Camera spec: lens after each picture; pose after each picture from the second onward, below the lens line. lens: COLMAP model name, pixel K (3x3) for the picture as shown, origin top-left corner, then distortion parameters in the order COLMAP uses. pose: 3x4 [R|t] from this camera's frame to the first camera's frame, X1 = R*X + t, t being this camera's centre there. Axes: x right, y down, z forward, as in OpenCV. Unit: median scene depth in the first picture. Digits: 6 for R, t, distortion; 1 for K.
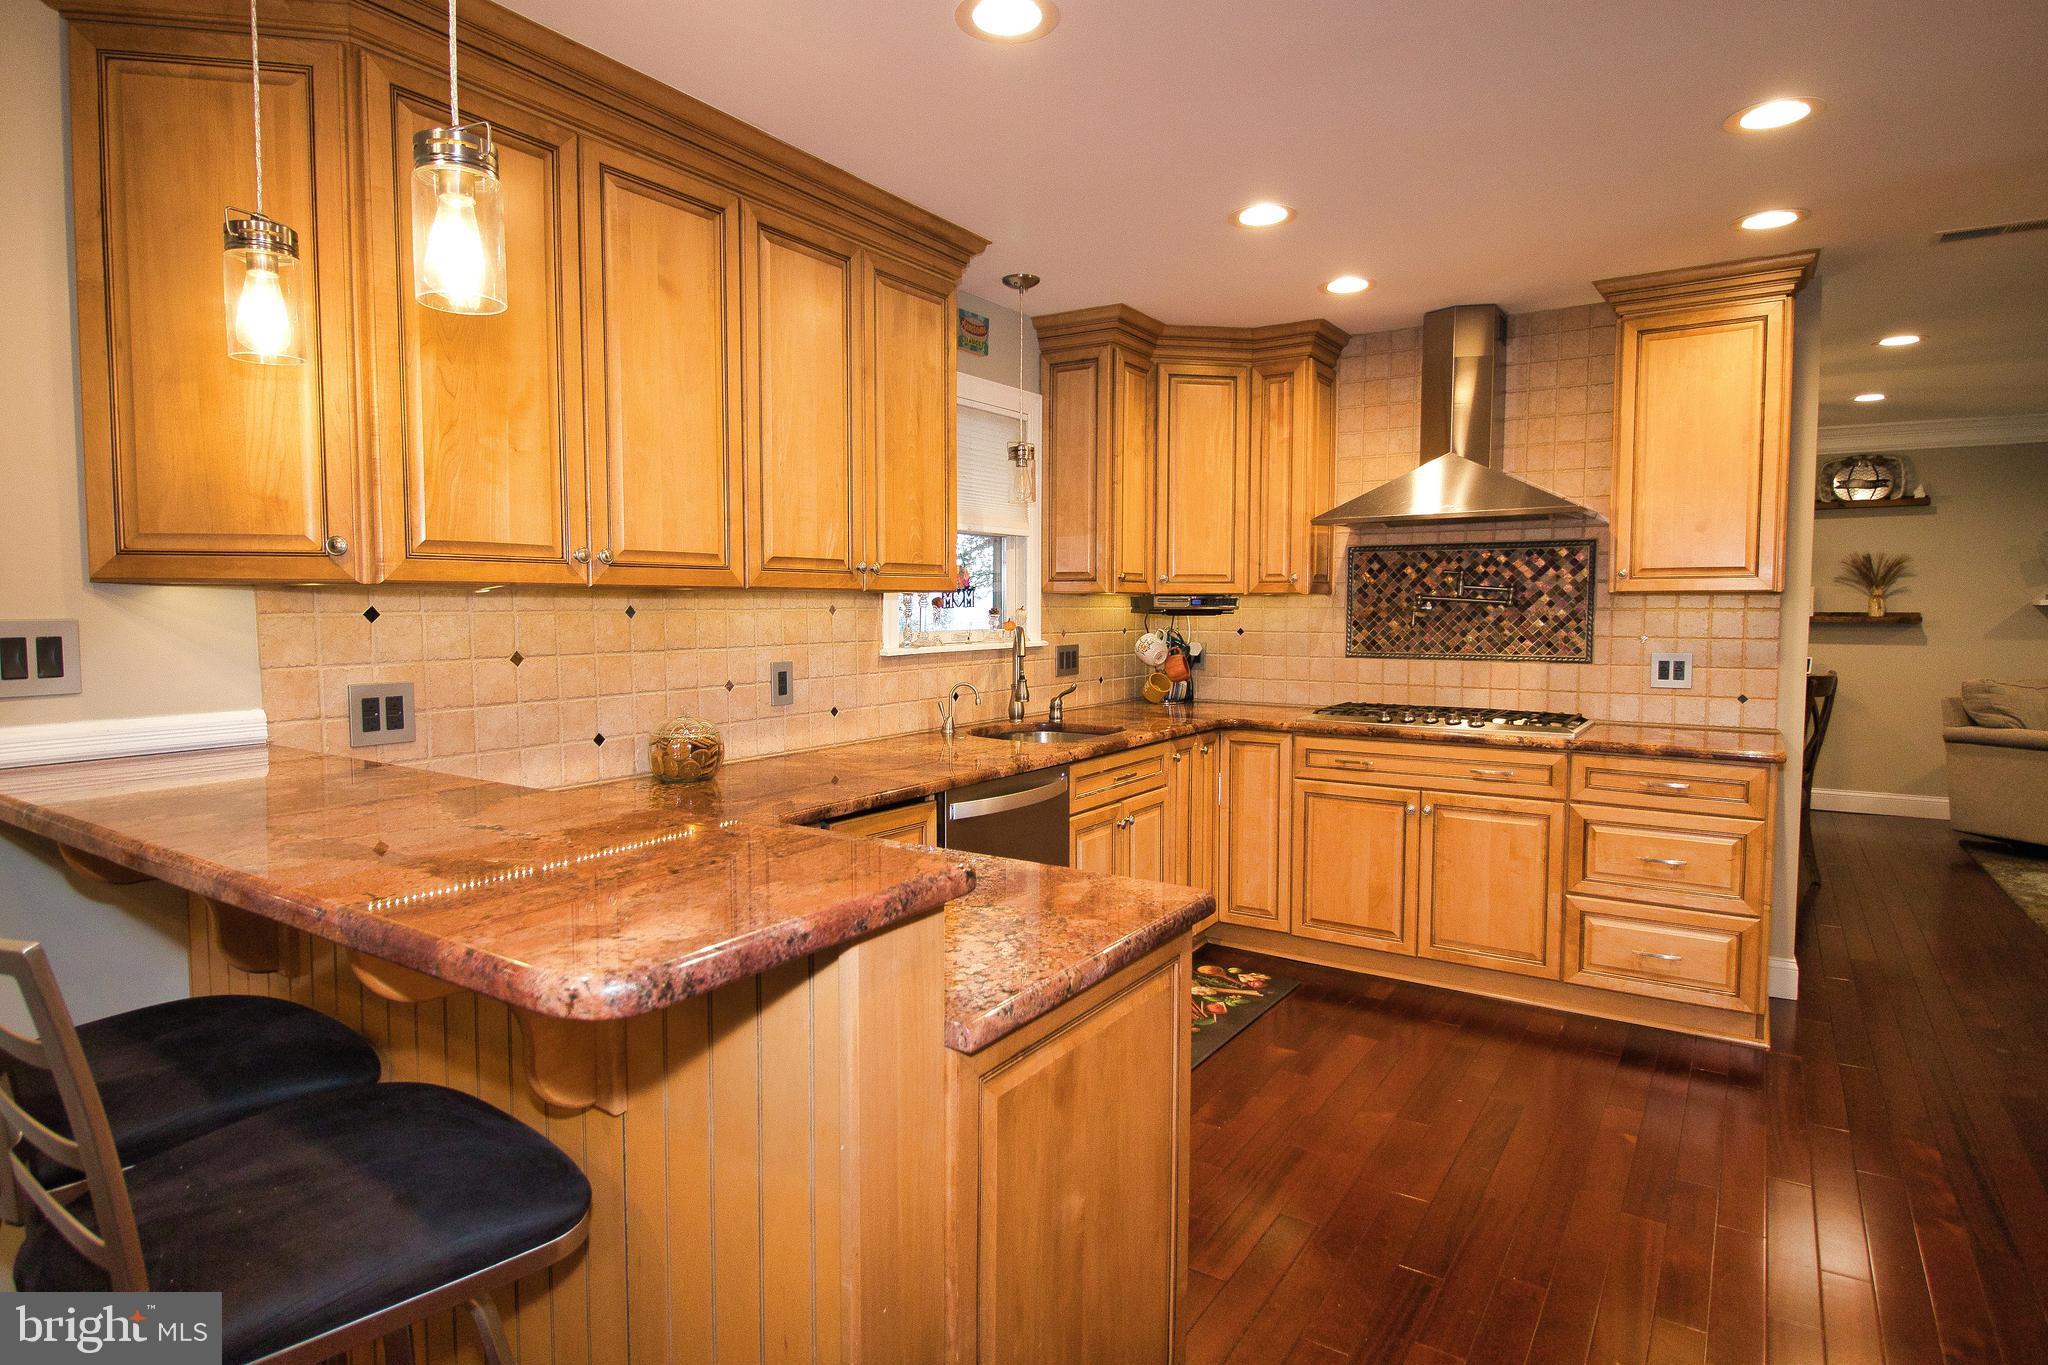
lens RADIAL K [[1094.8, 0, 1025.1], [0, 1094.8, 667.3], [0, 0, 1]] dist [-0.007621, -0.002871]
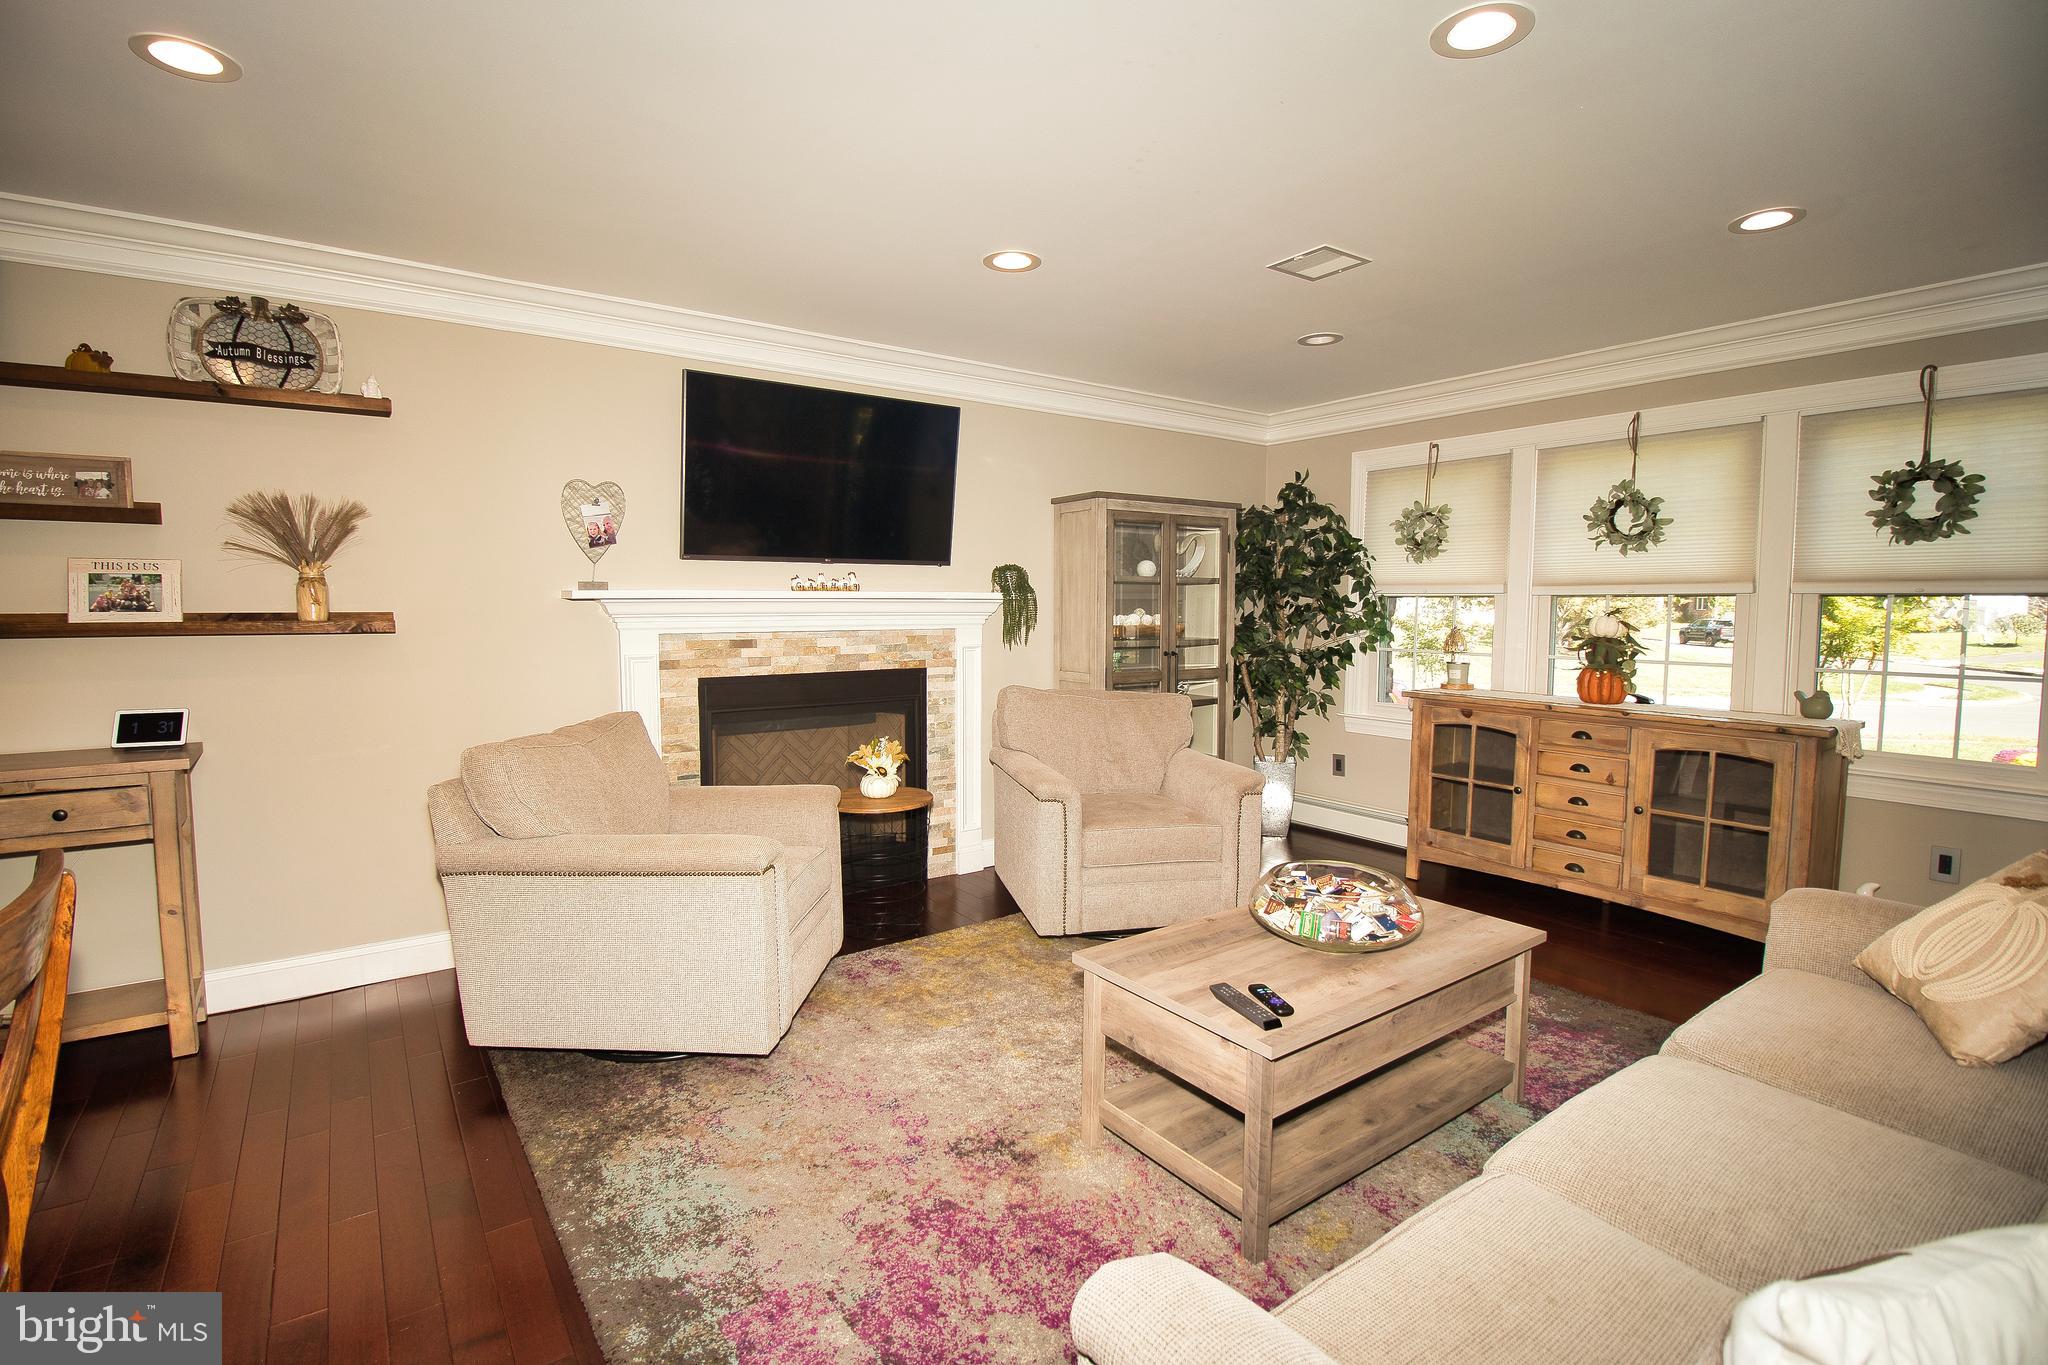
lens RADIAL K [[955.4, 0, 1018.6], [0, 955.4, 669.8], [0, 0, 1]] dist [-0.002987, -0.010040]
pose [[0.353974, -0.068144, 0.932770, 0.805302], [0.049483, 0.997310, 0.054081, -0.052008], [-0.933945, 0.027013, 0.356393, 0.885955]]
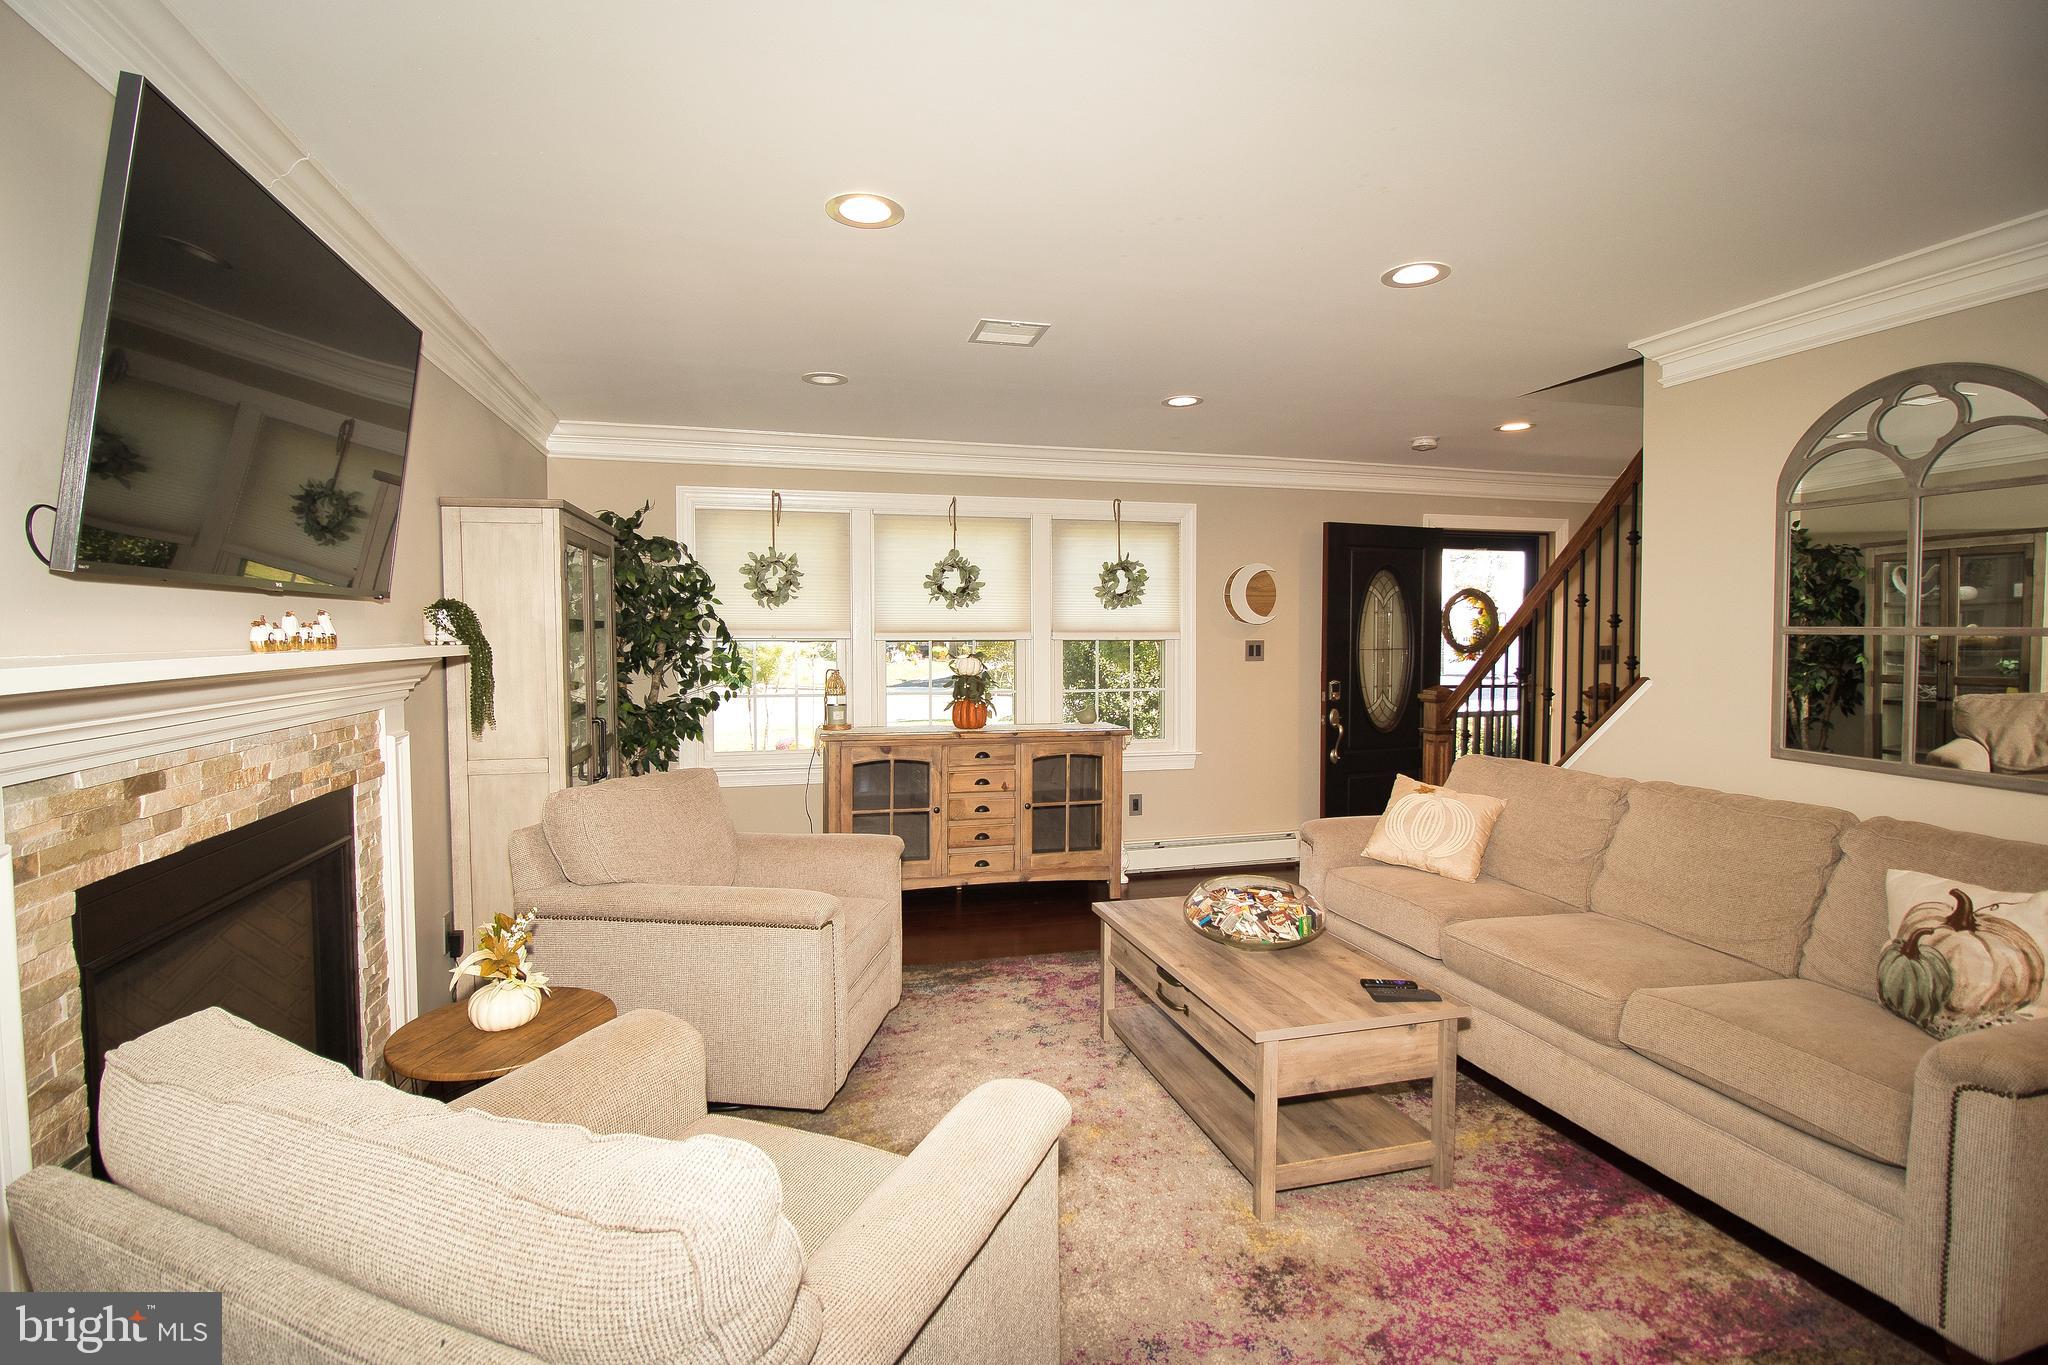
lens RADIAL K [[955.4, 0, 1005.8], [0, 955.4, 664.7], [0, 0, 1]] dist [-0.002987, -0.010040]
pose [[-0.749571, -0.025182, 0.661445, 1.070588], [0.033816, 0.996514, 0.076260, -0.103872], [-0.661059, 0.079530, -0.746107, 1.507231]]
